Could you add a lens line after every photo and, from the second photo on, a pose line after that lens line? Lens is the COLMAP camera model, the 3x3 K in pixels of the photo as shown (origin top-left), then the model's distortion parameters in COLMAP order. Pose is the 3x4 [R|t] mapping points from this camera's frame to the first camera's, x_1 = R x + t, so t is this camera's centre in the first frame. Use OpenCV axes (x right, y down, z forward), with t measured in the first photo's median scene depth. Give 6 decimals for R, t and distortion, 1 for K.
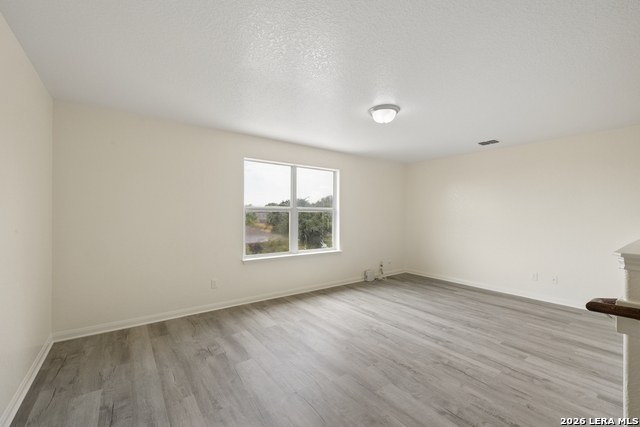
lens RADIAL K [[274.3, 0, 323.1], [0, 274.3, 215.3], [0, 0, 1]] dist [-0.000210, -0.000347]
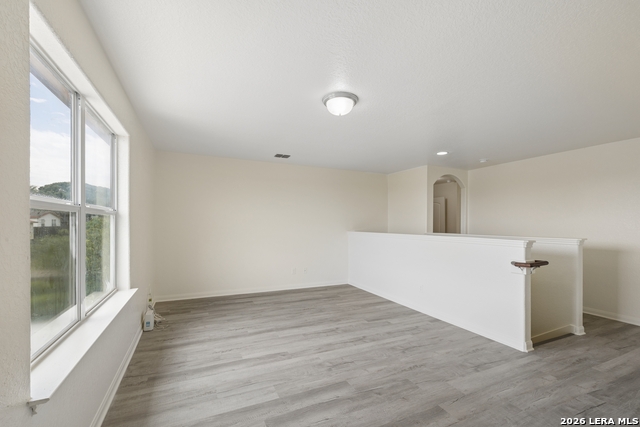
lens RADIAL K [[274.3, 0, 324.7], [0, 274.3, 221.2], [0, 0, 1]] dist [-0.000210, -0.000347]
pose [[0.195345, 0.006789, 0.980711, -0.539565], [-0.009532, 0.999942, -0.005023, -0.001368], [-0.980688, -0.008367, 0.195399, 0.761502]]
